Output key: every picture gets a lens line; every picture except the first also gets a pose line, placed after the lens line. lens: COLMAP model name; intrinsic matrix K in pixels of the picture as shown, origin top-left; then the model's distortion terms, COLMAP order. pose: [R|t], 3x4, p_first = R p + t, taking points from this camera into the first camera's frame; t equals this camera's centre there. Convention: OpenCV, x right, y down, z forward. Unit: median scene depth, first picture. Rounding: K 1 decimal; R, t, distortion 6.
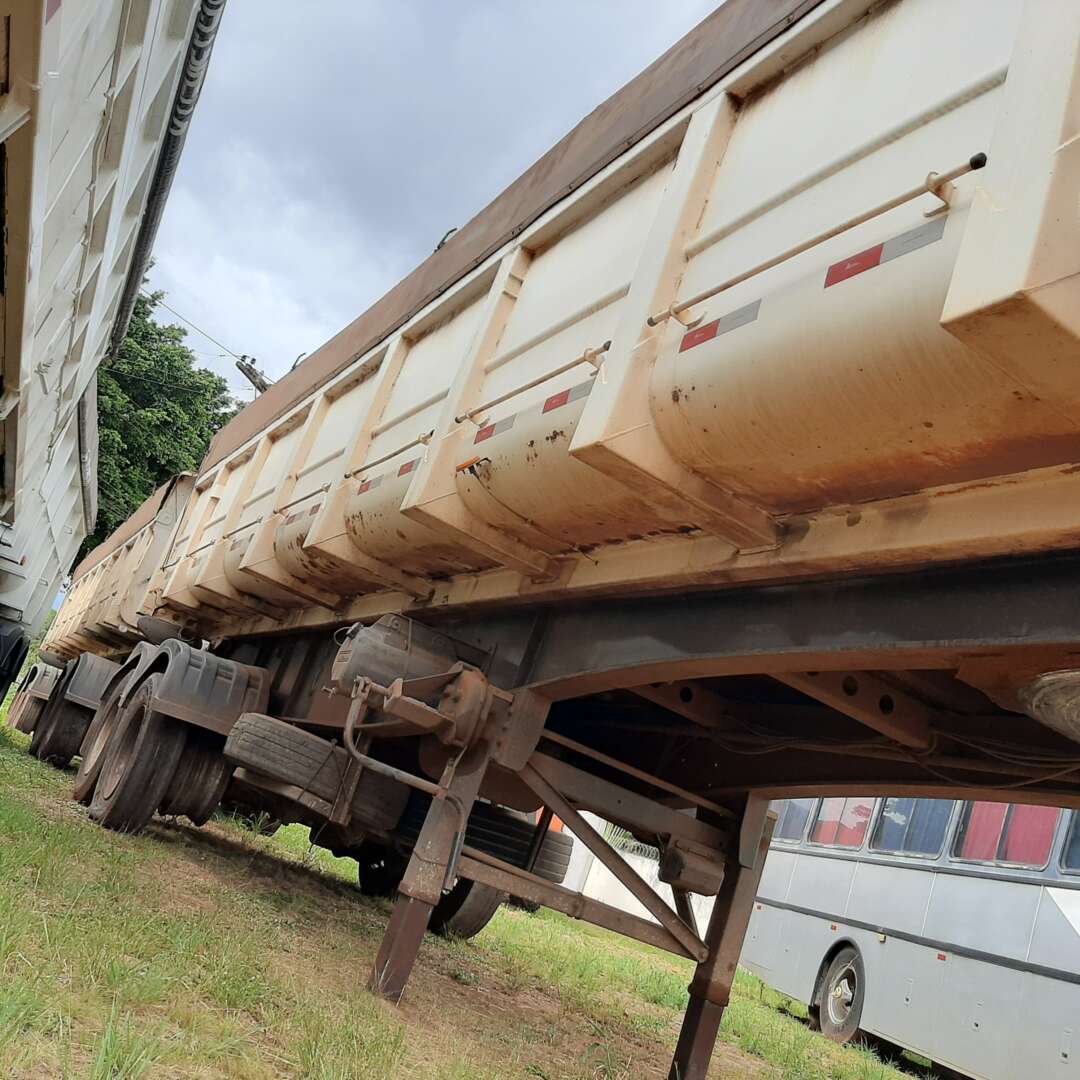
lens RADIAL K [[1123.2, 0, 531.2], [0, 1123.2, 540.1], [0, 0, 1]] dist [0.003321, 0.000000]
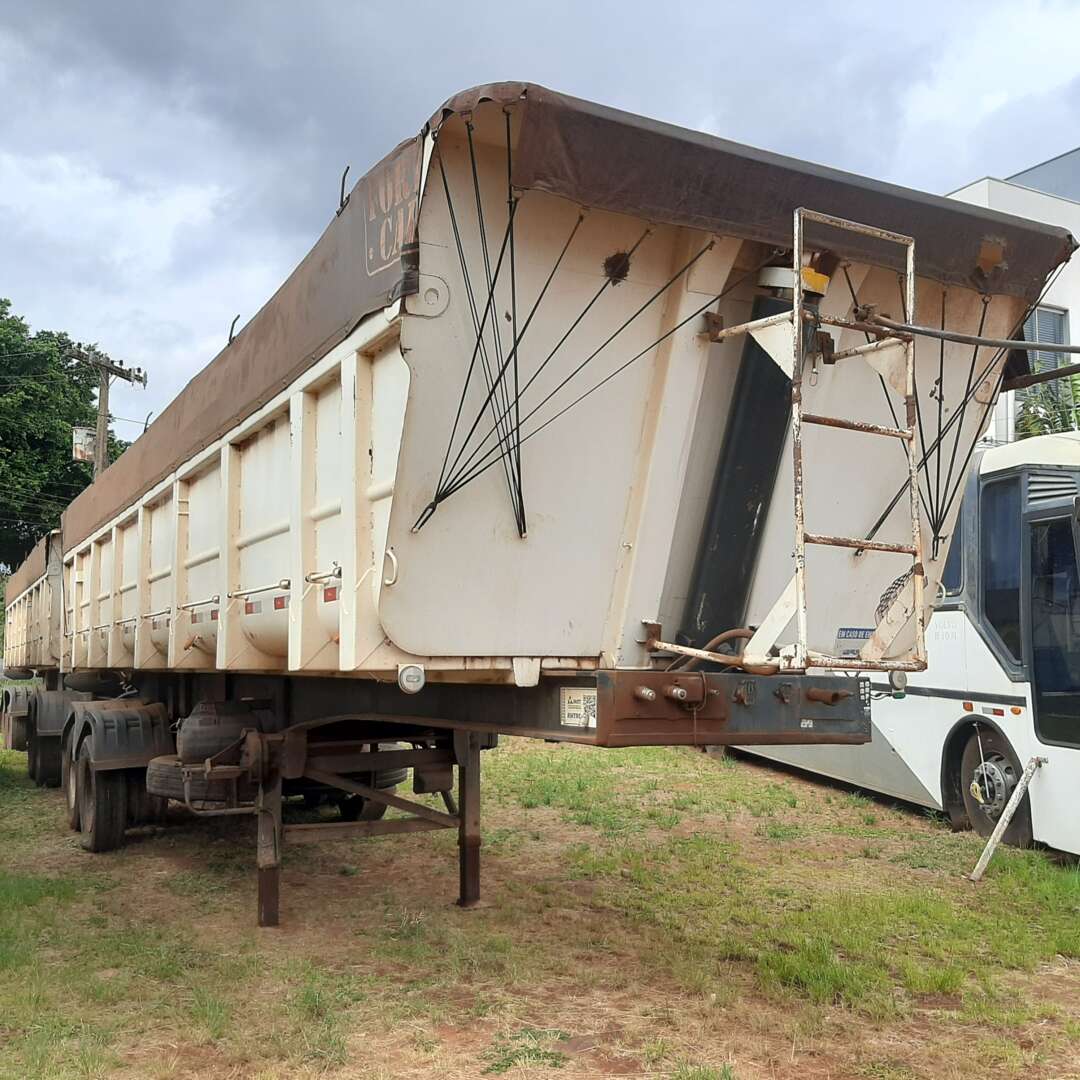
lens RADIAL K [[1123.2, 0, 545.0], [0, 1123.2, 534.7], [0, 0, 1]] dist [0.003321, 0.000000]
pose [[0.939262, -0.342173, 0.026551, 0.216541], [0.330145, 0.921958, 0.202481, -0.182513], [-0.093762, -0.181417, 0.978926, -0.319586]]
